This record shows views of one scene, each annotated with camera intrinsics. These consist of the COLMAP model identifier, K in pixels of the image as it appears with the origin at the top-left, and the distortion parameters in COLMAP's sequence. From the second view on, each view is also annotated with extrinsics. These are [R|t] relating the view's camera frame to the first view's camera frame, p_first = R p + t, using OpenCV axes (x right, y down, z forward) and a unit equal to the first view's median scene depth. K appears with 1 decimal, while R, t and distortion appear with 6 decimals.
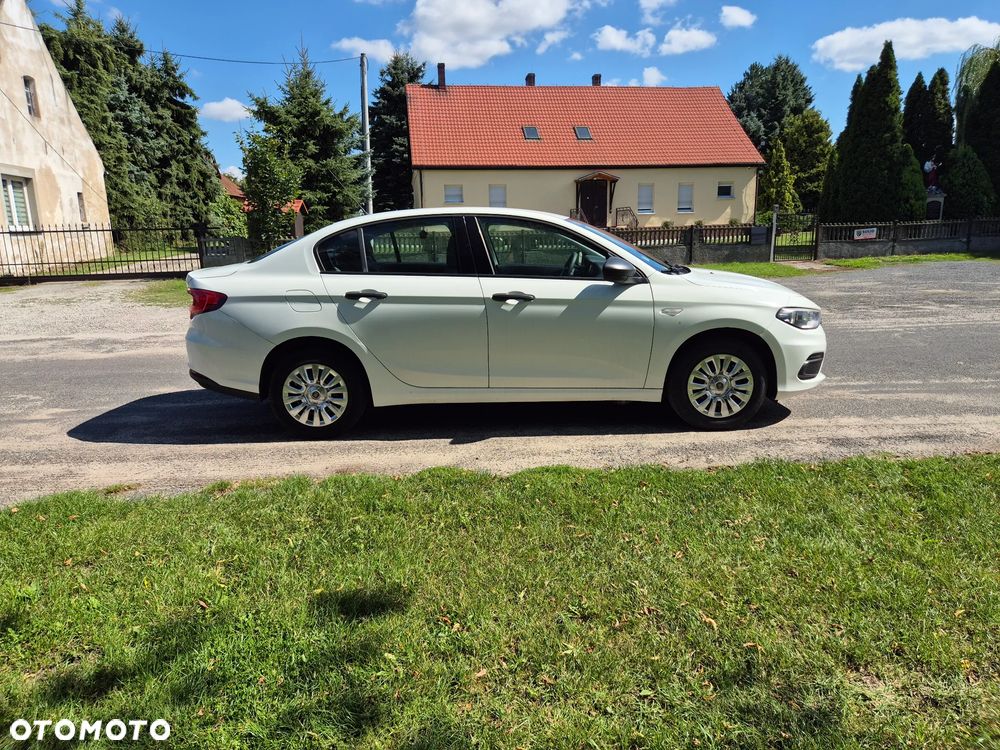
lens RADIAL K [[666.8, 0, 499.6], [0, 666.8, 372.0], [0, 0, 1]] dist [0.063434, -0.051961]
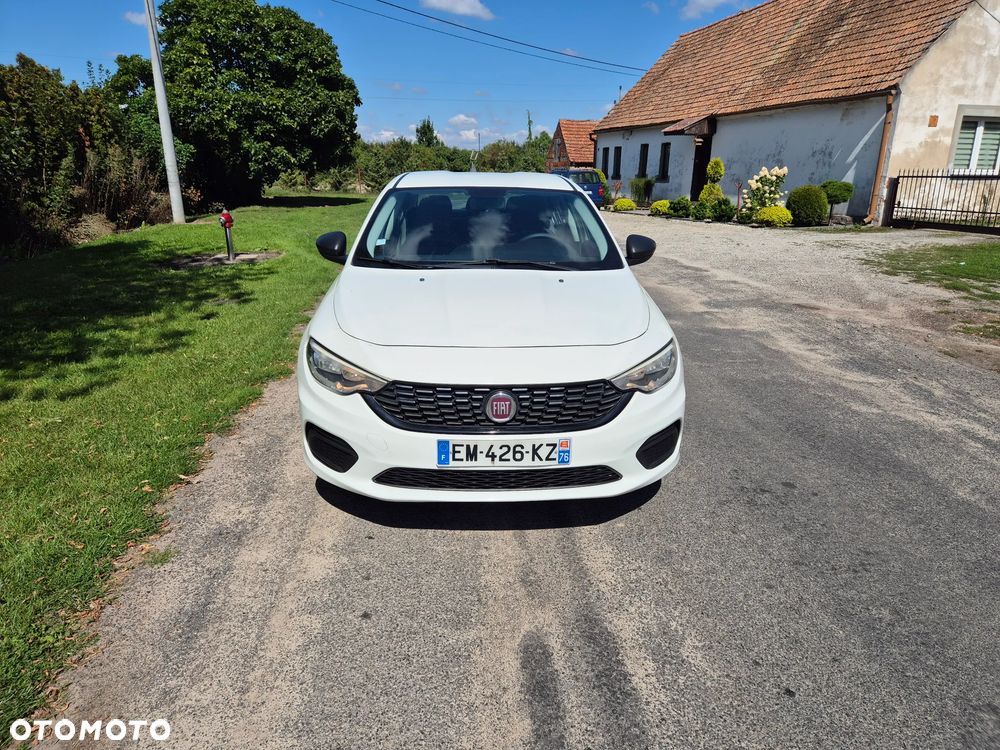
lens RADIAL K [[666.8, 0, 500.6], [0, 666.8, 368.6], [0, 0, 1]] dist [0.063434, -0.051961]
pose [[0.059337, 0.301650, -0.951571, 0.933187], [-0.221556, 0.933455, 0.282091, -0.256263], [0.973341, 0.194088, 0.122221, 0.960811]]
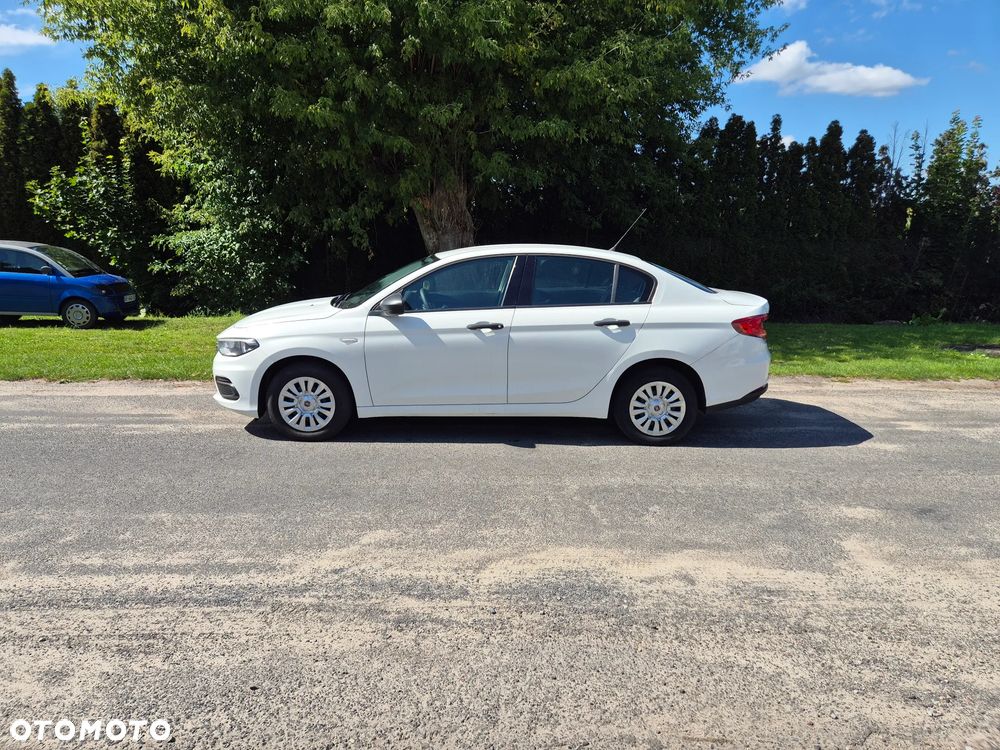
lens RADIAL K [[666.8, 0, 496.8], [0, 666.8, 369.9], [0, 0, 1]] dist [0.063434, -0.051961]
pose [[-0.999883, 0.013887, -0.006438, 0.008939], [0.010171, 0.917075, 0.398586, -0.501459], [0.011439, 0.398474, -0.917108, 2.121126]]
